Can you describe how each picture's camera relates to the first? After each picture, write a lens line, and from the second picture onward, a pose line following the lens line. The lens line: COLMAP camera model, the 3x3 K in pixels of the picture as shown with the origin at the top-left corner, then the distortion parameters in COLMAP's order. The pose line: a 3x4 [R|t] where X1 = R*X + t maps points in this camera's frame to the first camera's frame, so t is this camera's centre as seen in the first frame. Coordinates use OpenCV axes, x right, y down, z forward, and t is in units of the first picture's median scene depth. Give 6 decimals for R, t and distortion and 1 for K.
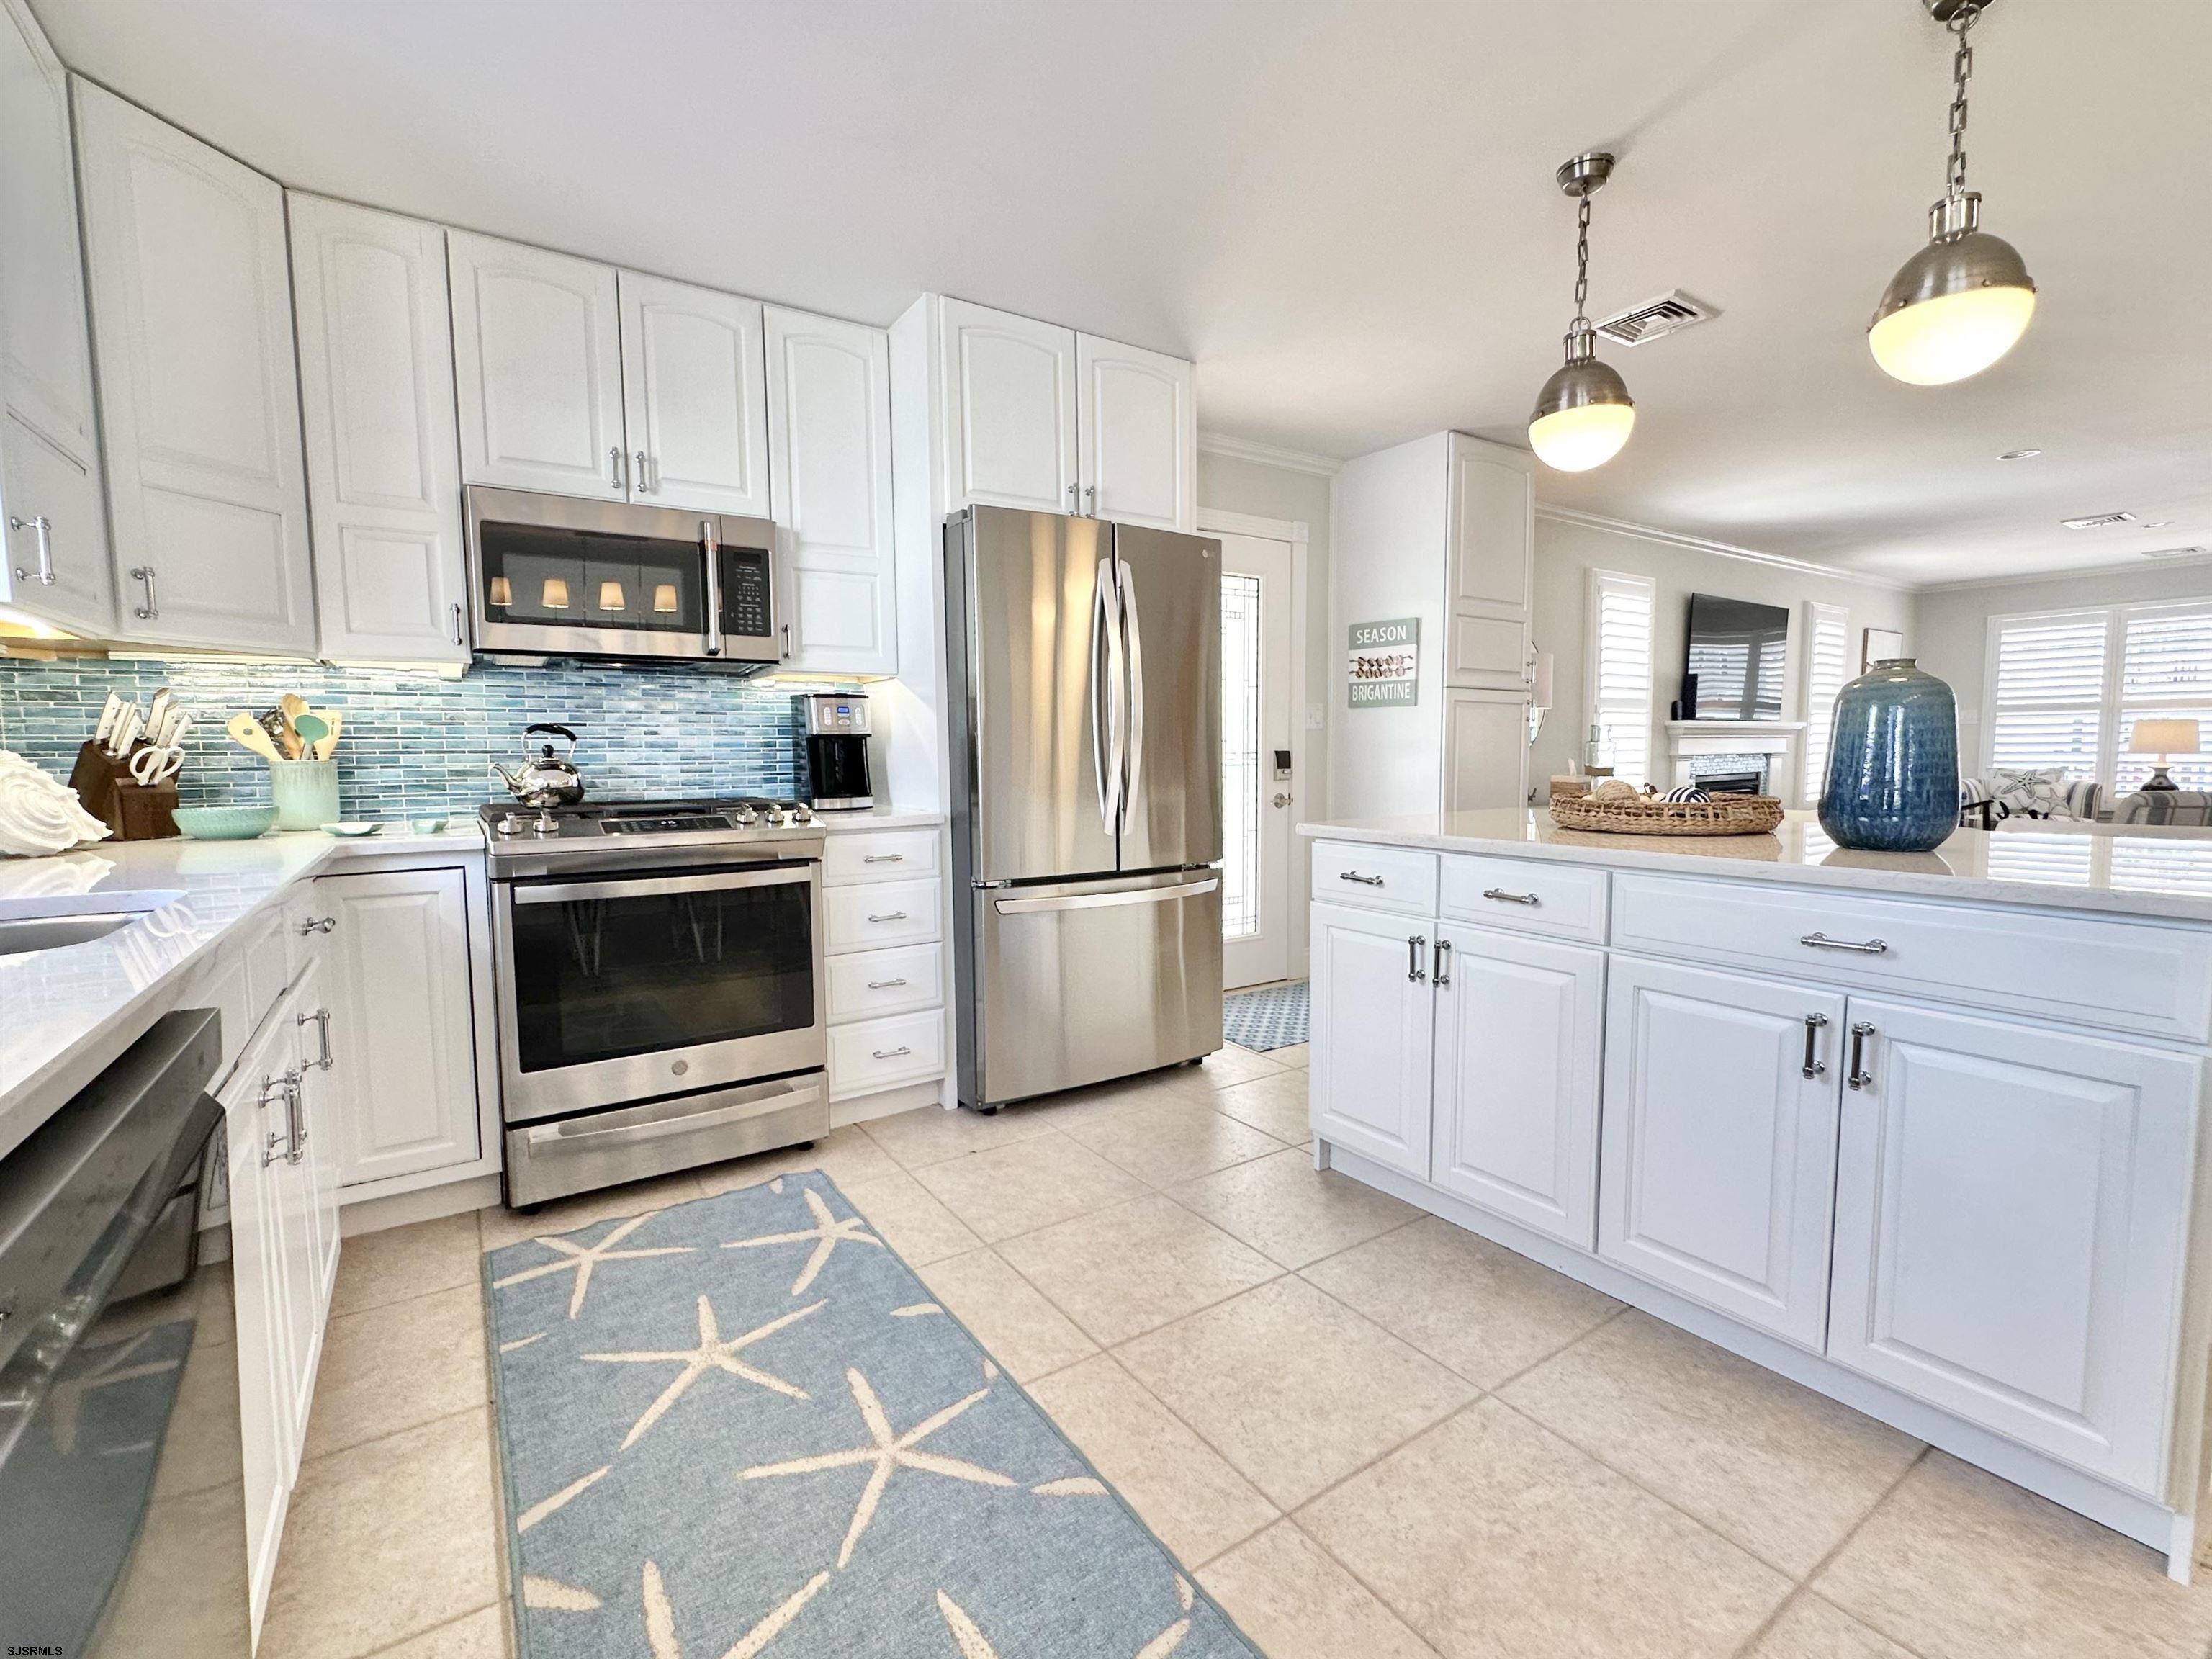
lens RADIAL K [[982.6, 0, 1106.0], [0, 982.6, 829.5], [0, 0, 1]] dist [-0.002185, 0.000447]
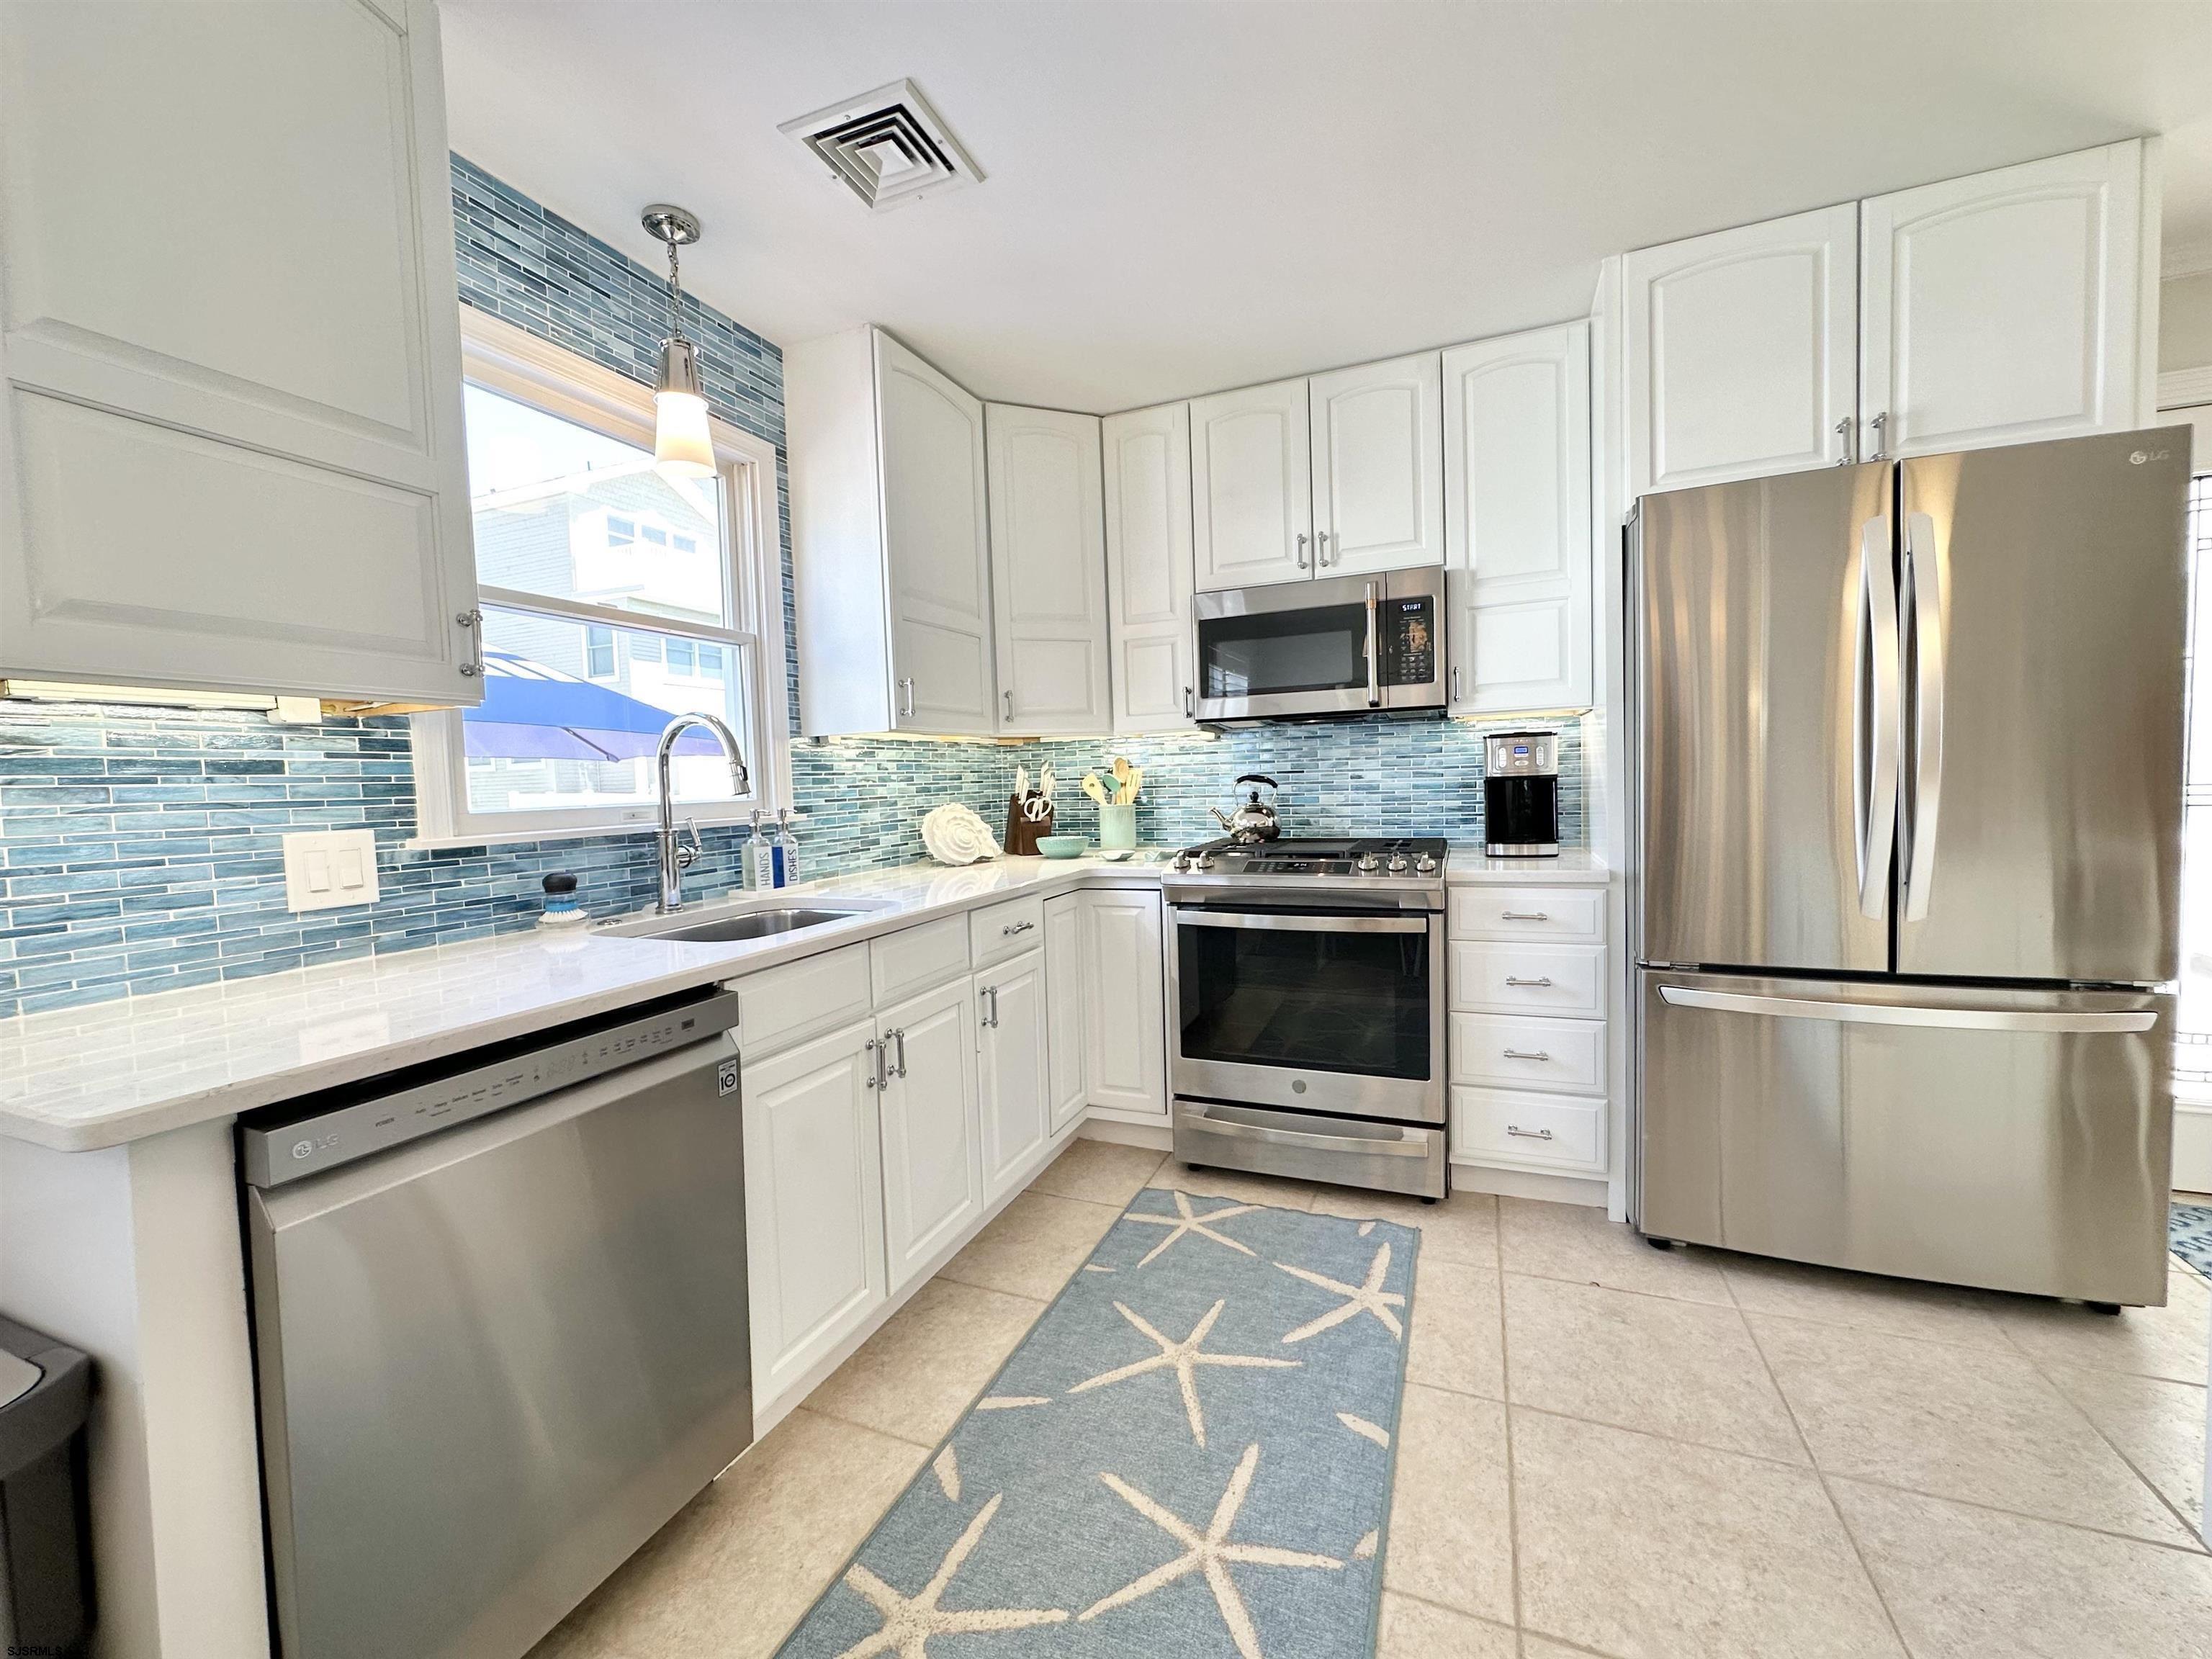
lens RADIAL K [[885.6, 0, 1106.0], [0, 885.6, 829.5], [0, 0, 1]] dist [-0.002475, 0.000616]
pose [[0.554579, 0.038179, -0.831255, 0.260049], [-0.040608, 0.998998, 0.018792, -0.056059], [0.831140, 0.023334, 0.555574, 0.253250]]
